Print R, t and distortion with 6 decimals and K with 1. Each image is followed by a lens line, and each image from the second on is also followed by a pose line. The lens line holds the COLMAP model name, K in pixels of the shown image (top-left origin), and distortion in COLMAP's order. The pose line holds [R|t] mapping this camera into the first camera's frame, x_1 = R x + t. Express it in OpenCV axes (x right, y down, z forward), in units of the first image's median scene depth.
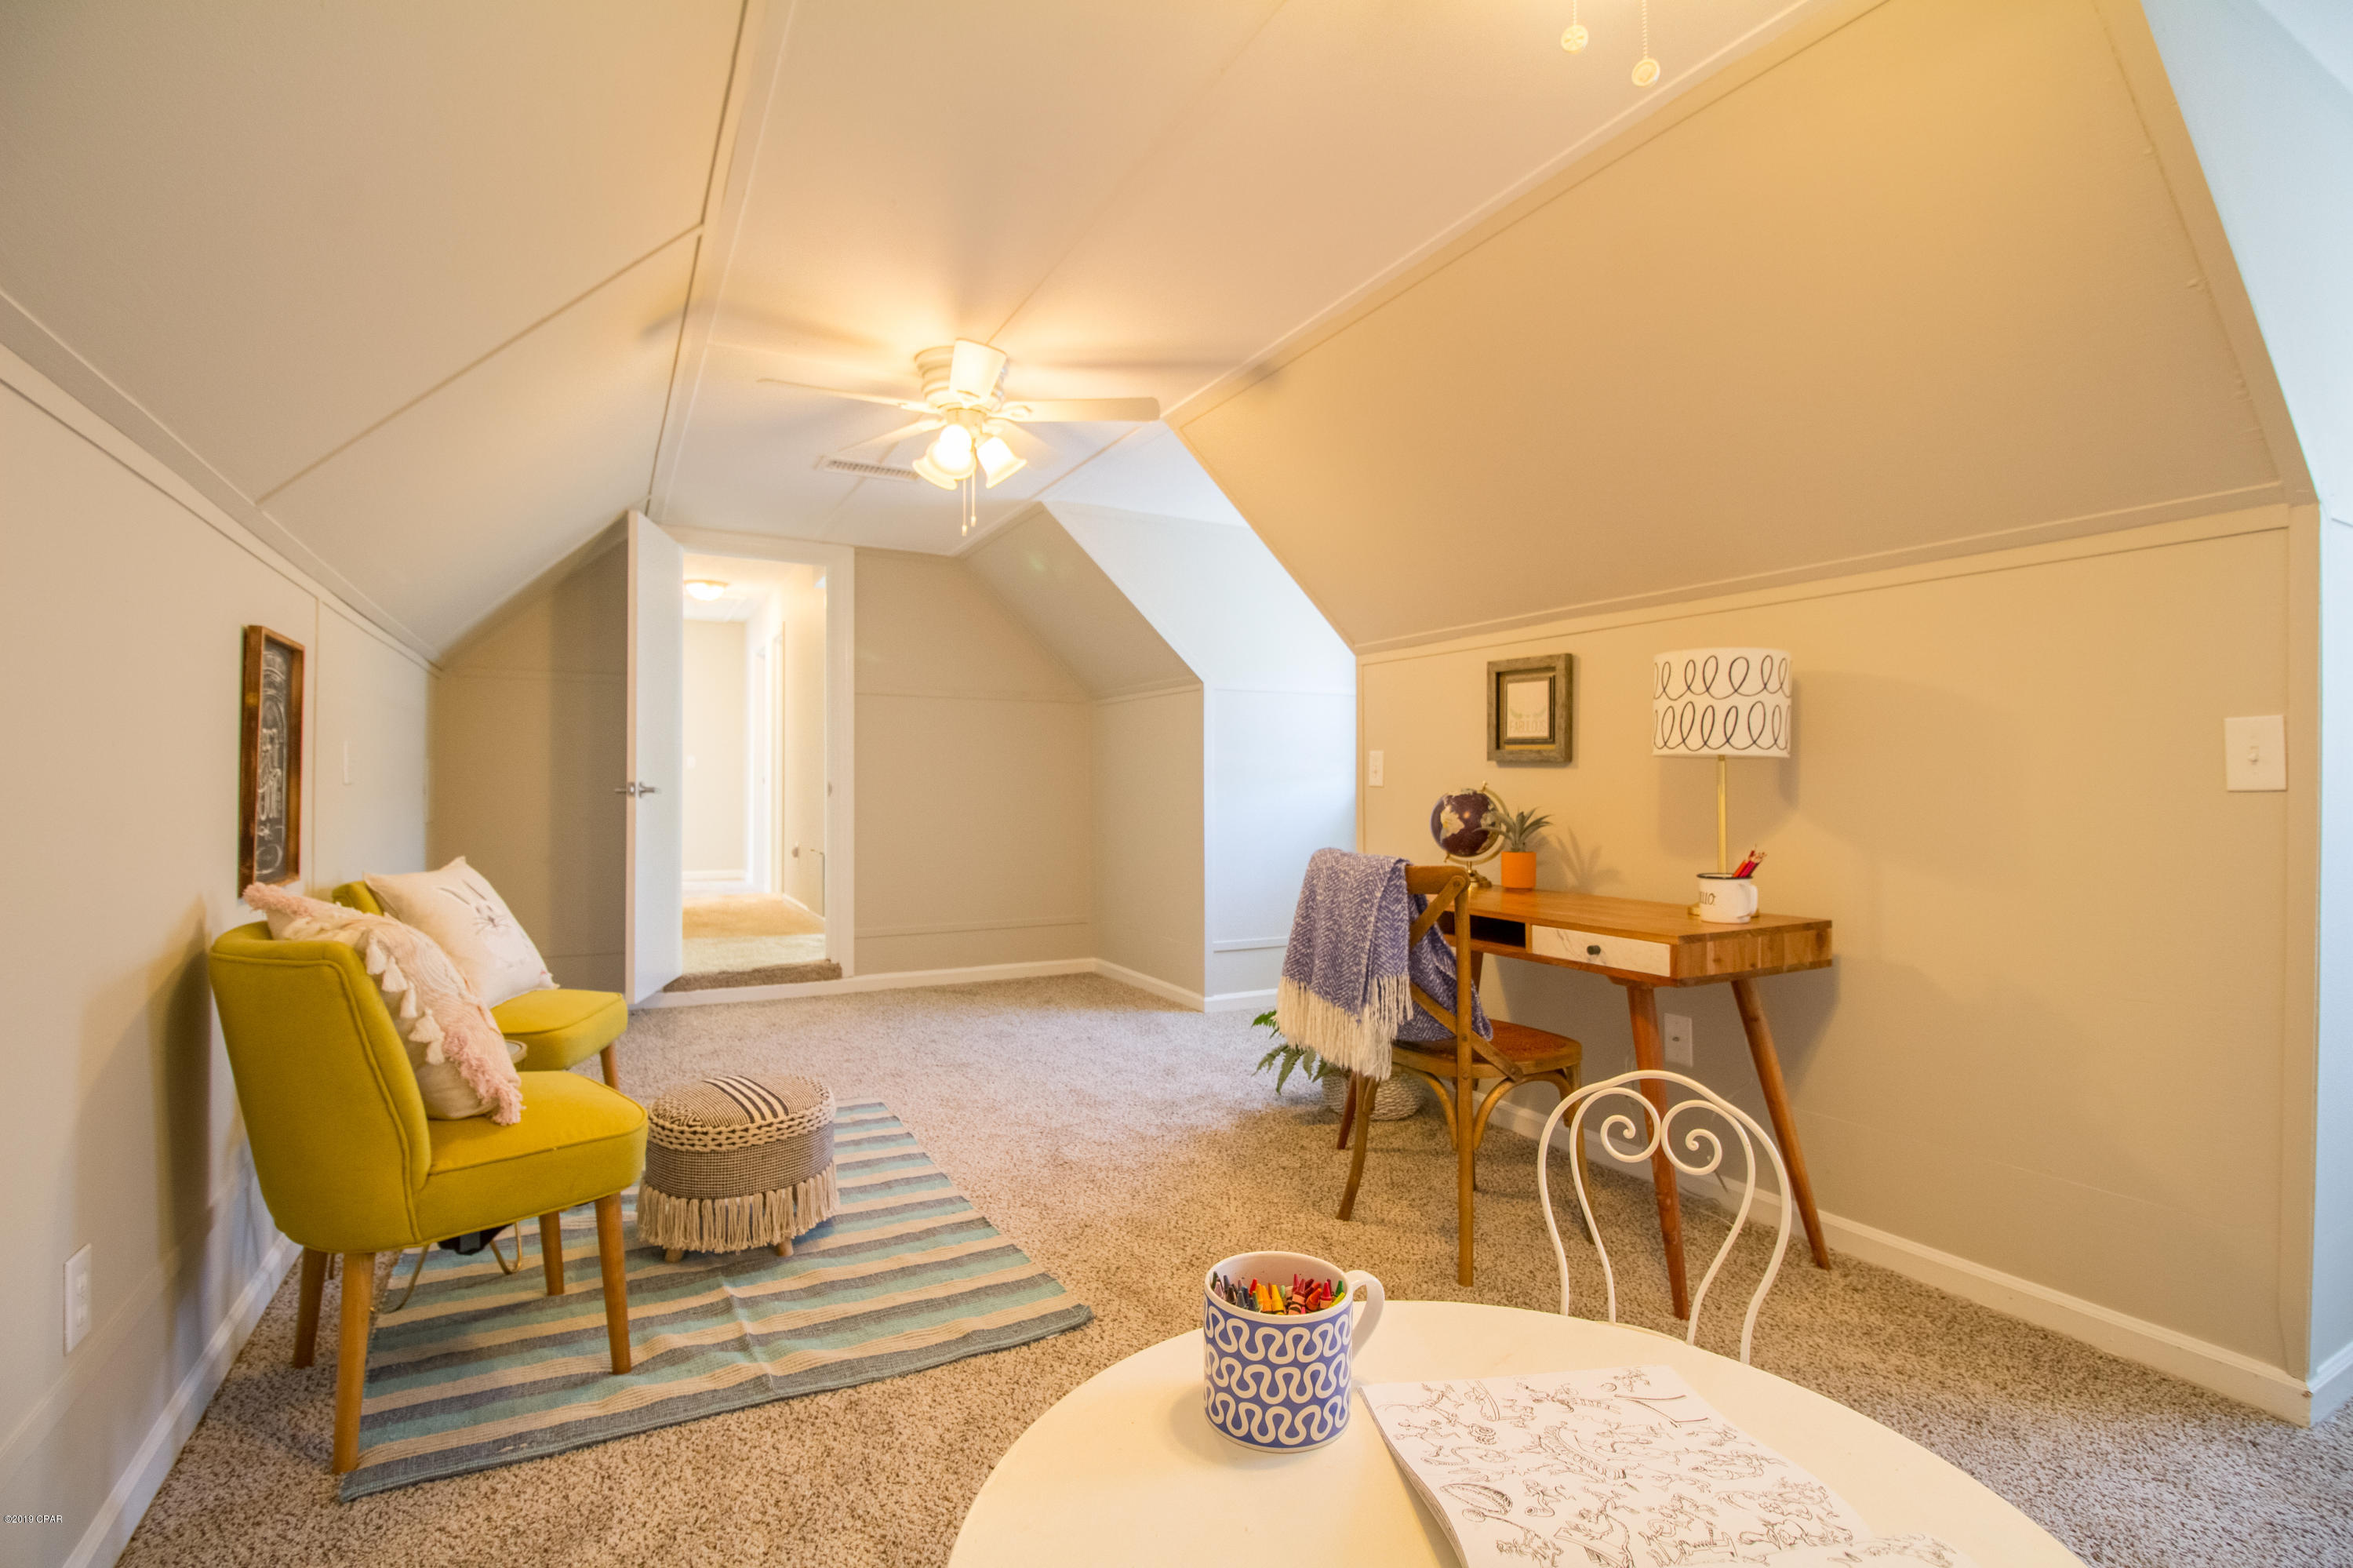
lens RADIAL K [[1104.4, 0, 1175.1], [0, 1104.4, 783.5], [0, 0, 1]] dist [-0.000642, -0.000051]
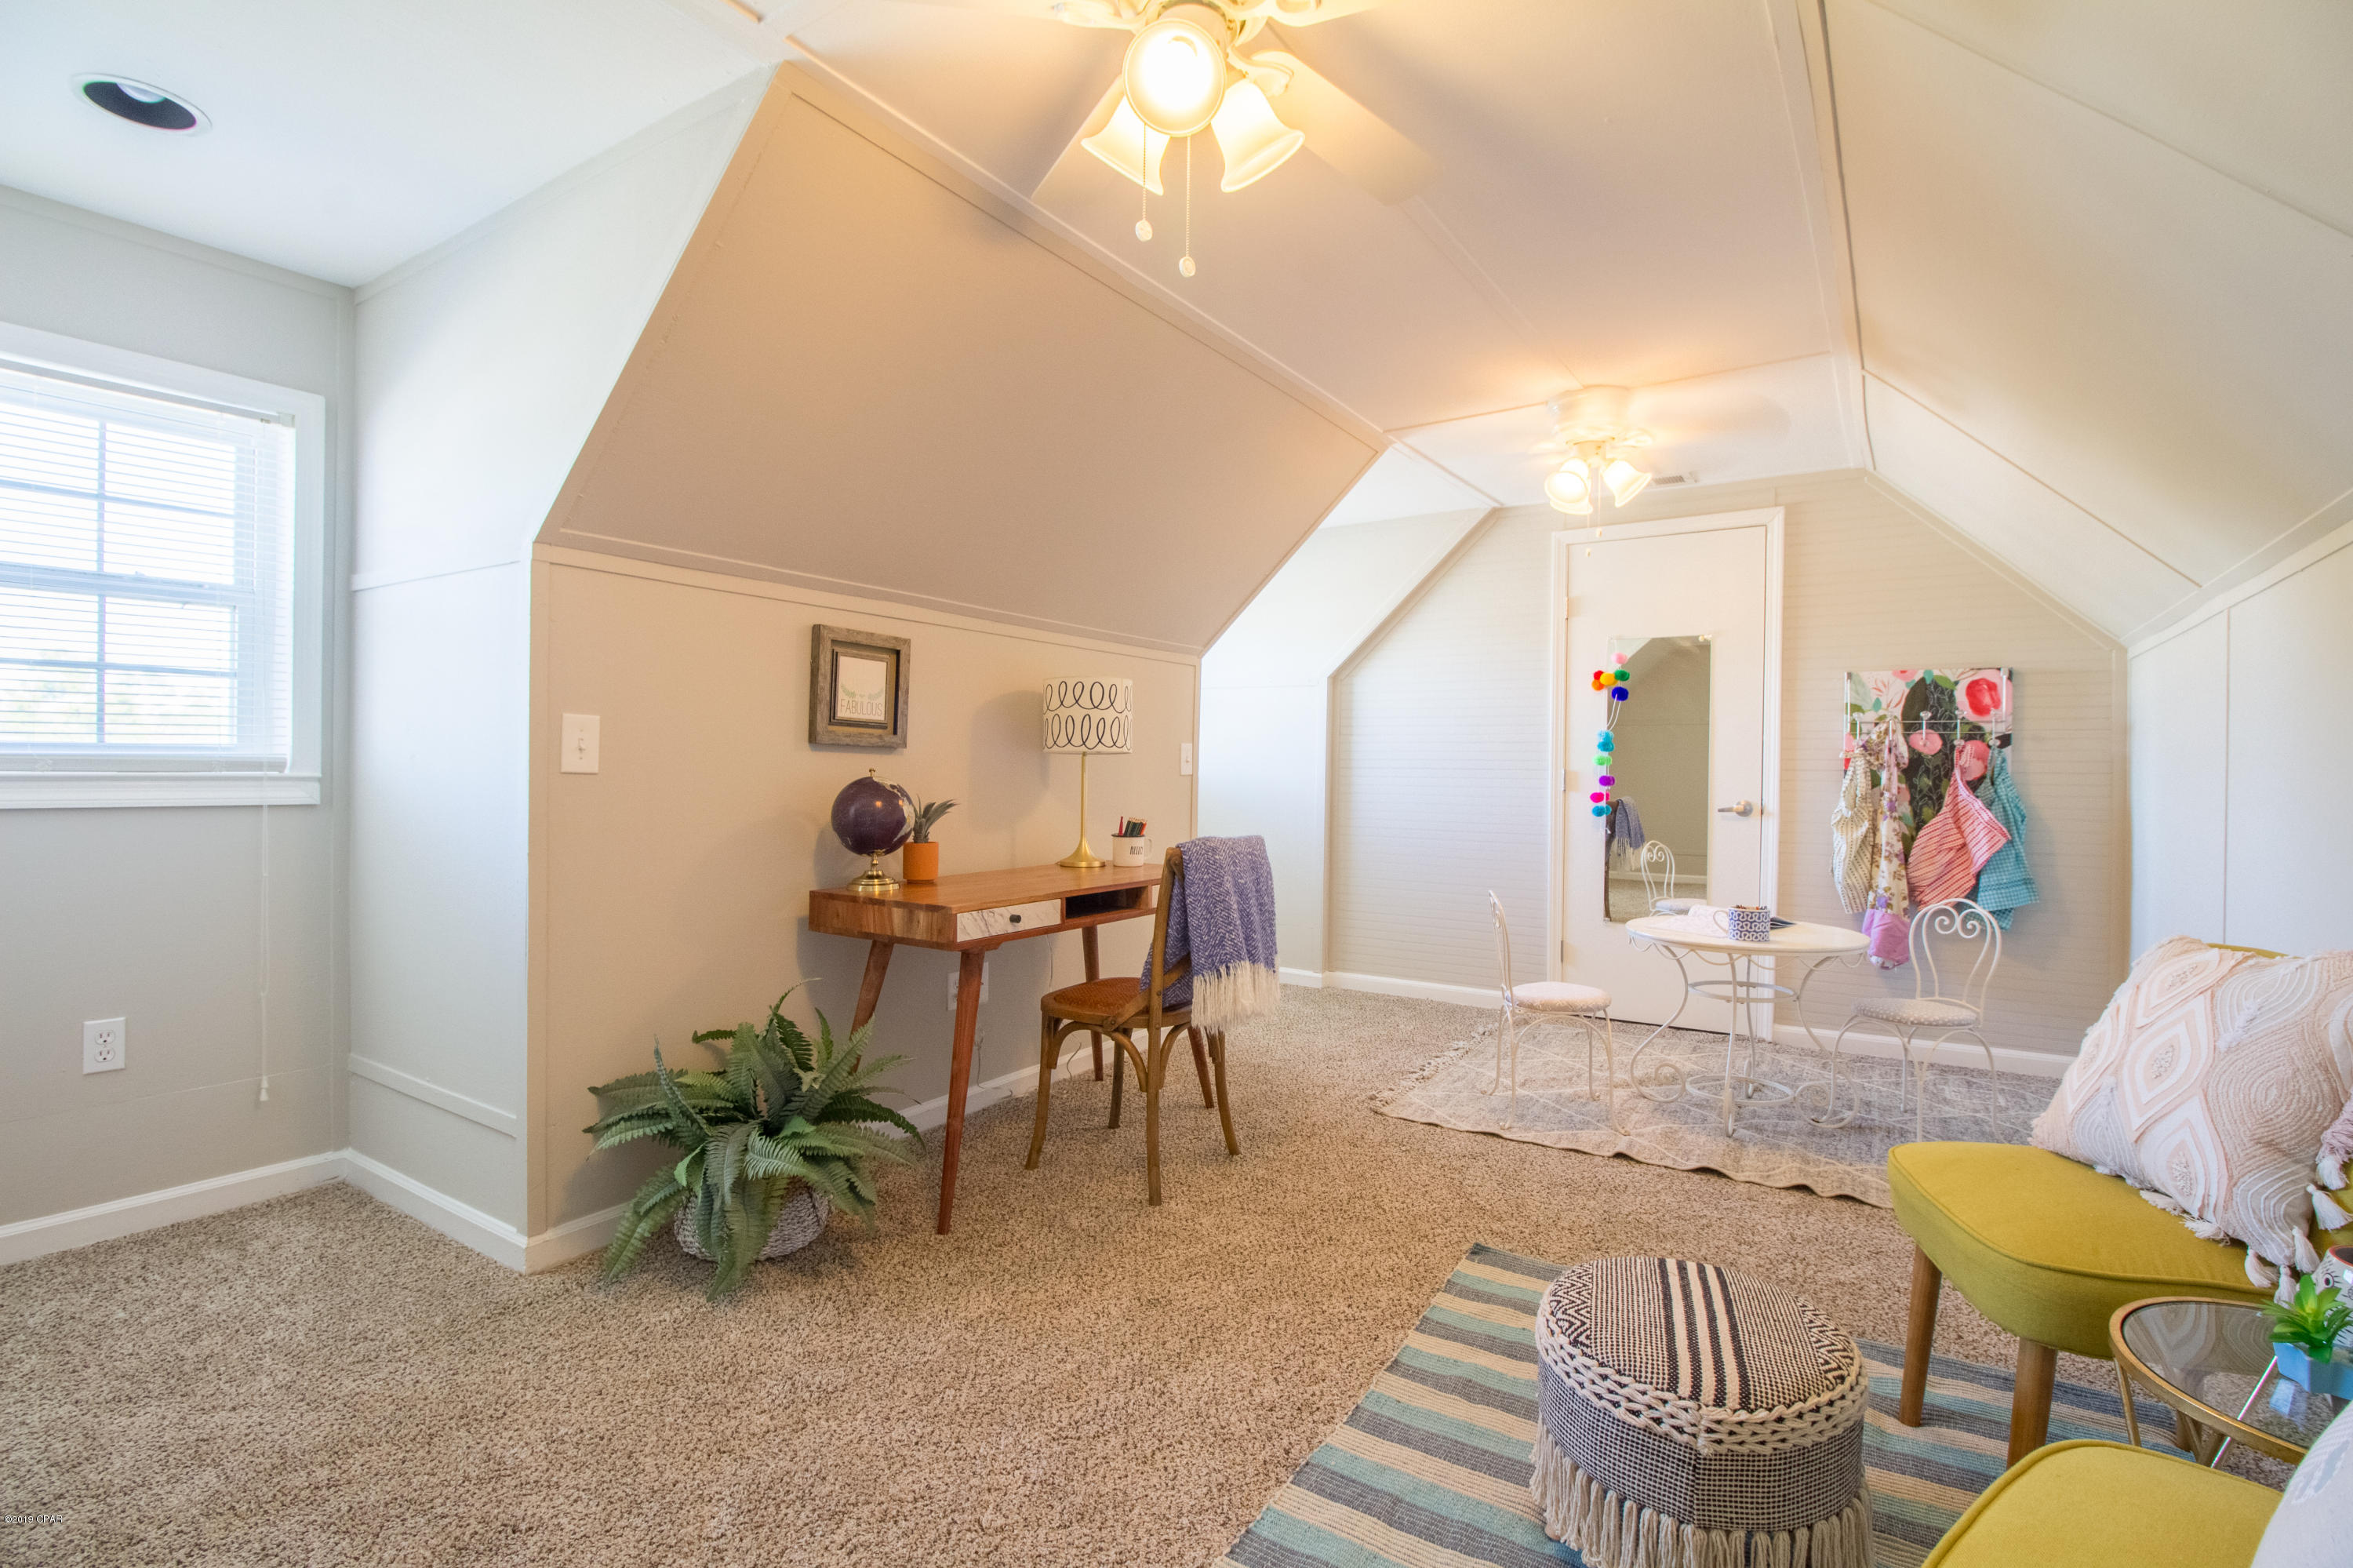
lens RADIAL K [[1104.4, 0, 1177.1], [0, 1104.4, 774.0], [0, 0, 1]] dist [-0.000642, -0.000051]
pose [[-0.469102, -0.008758, 0.883101, -0.625014], [-0.011011, 0.999931, 0.004067, -0.003943], [-0.883076, -0.007816, -0.469166, 1.241043]]
